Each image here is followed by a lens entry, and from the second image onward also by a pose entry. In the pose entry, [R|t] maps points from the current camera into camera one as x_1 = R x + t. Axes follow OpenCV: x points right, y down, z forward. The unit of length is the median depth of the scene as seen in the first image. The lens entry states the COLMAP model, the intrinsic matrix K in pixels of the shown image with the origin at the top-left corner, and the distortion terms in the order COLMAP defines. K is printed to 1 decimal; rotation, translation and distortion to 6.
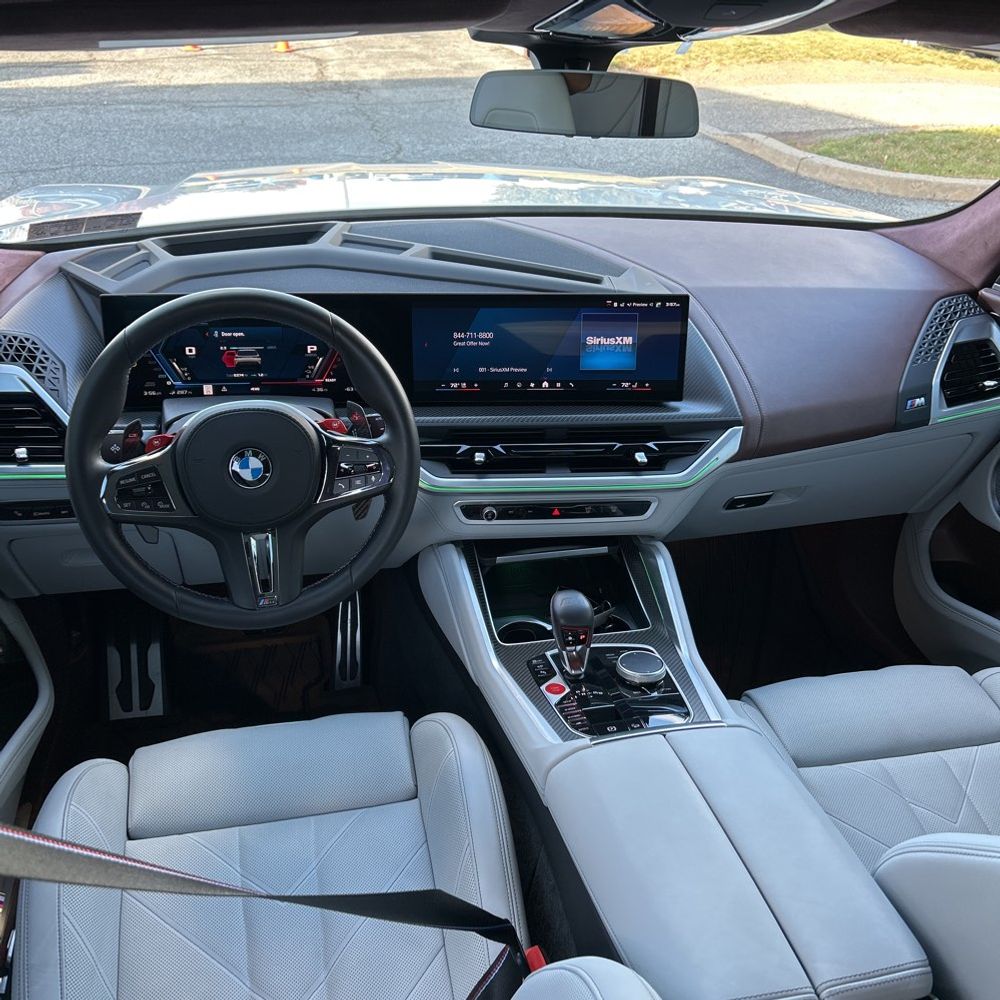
lens RADIAL K [[1001.3, 0, 496.5], [0, 1001.3, 494.4], [0, 0, 1]] dist [0.039515, -0.033414]
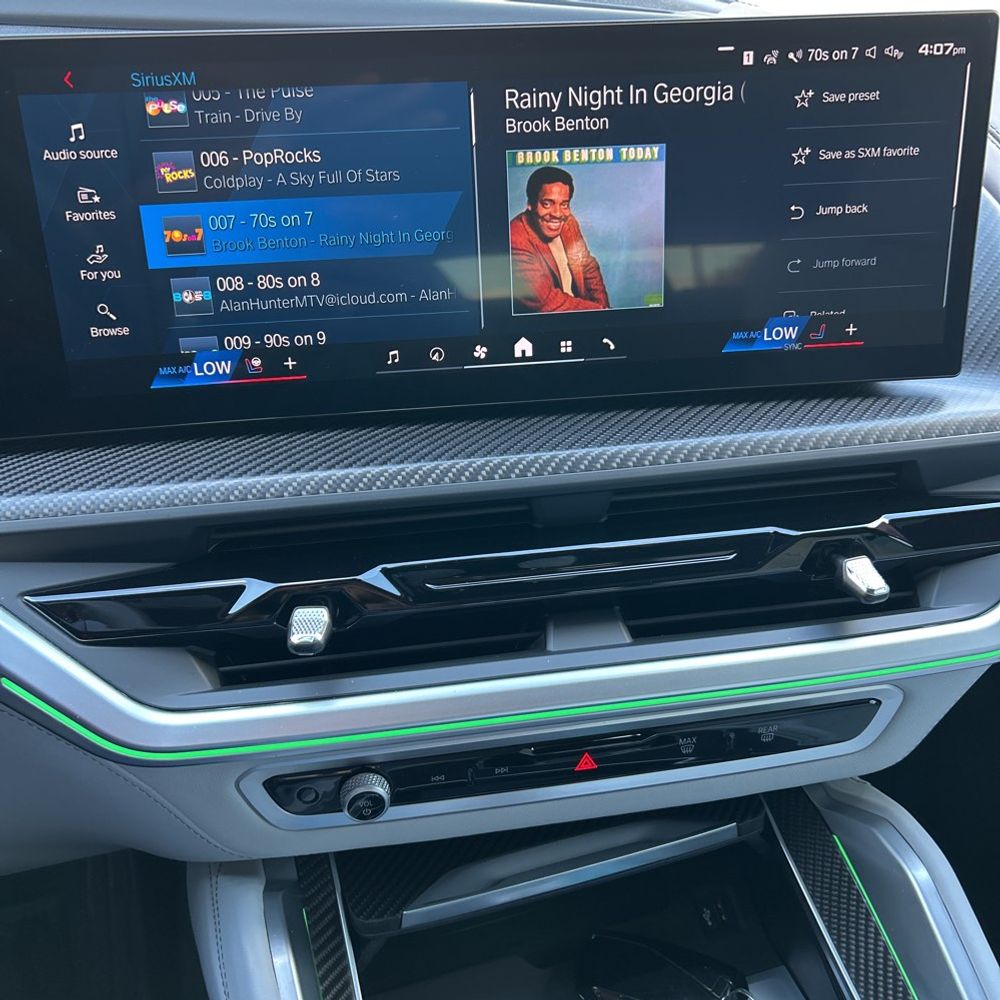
lens RADIAL K [[1019.5, 0, 522.6], [0, 1019.5, 500.8], [0, 0, 1]] dist [0.034972, -0.013260]
pose [[0.994173, -0.069020, 0.082799, 0.019967], [0.065785, 0.996983, 0.041188, -0.076969], [-0.085392, -0.035501, 0.995715, 0.695823]]
